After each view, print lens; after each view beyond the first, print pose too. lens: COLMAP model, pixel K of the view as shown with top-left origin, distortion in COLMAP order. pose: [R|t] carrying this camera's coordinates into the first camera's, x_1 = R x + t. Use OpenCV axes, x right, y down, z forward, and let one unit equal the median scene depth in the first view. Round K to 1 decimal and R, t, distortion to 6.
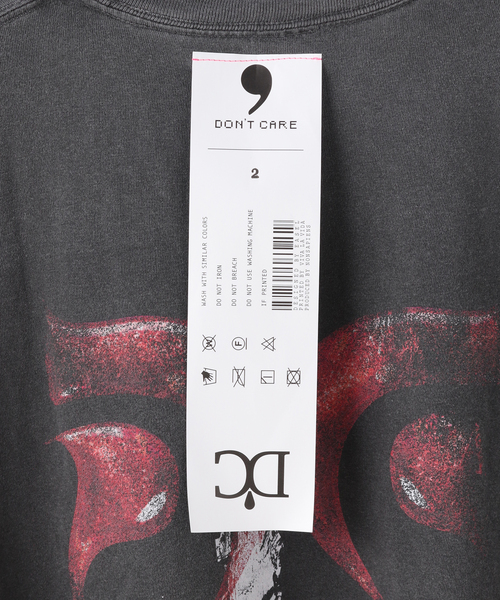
lens RADIAL K [[1964.8, 0, 221.1], [0, 1964.8, 291.1], [0, 0, 1]] dist [0.086403, 0.000000]
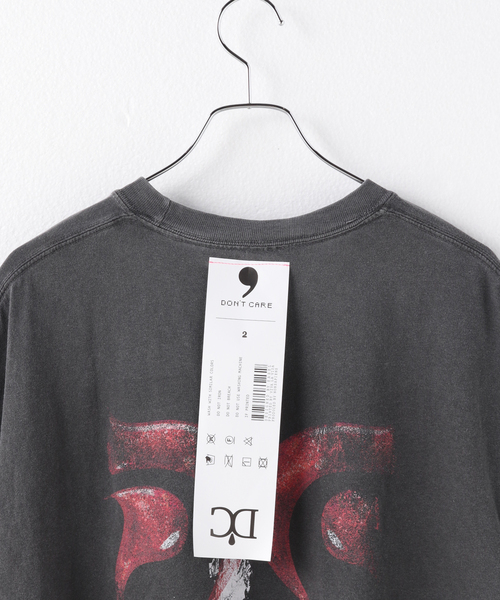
lens RADIAL K [[1964.8, 0, 232.6], [0, 1964.8, 330.2], [0, 0, 1]] dist [0.086403, 0.000000]
pose [[0.998898, 0.046897, 0.001806, 0.004354], [-0.046694, 0.996963, -0.062318, 0.036934], [-0.004723, 0.062165, 0.998055, -0.597919]]
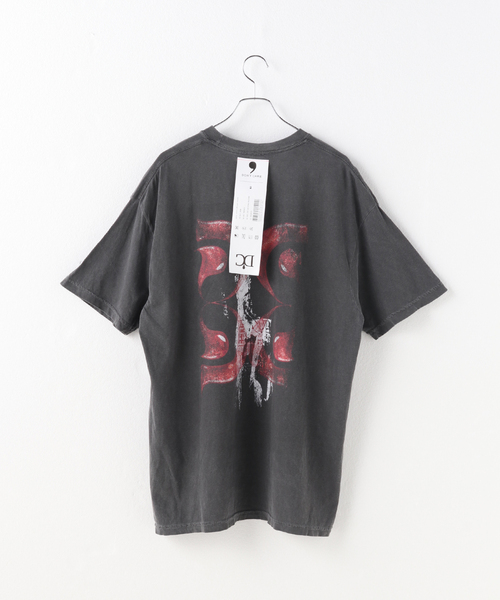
lens RADIAL K [[1964.8, 0, 249.2], [0, 1964.8, 302.7], [0, 0, 1]] dist [0.086403, 0.000000]
pose [[0.997531, 0.069995, 0.005625, 0.007769], [-0.069534, 0.995775, -0.059974, 0.426669], [-0.009799, 0.059435, 0.998184, -3.093175]]
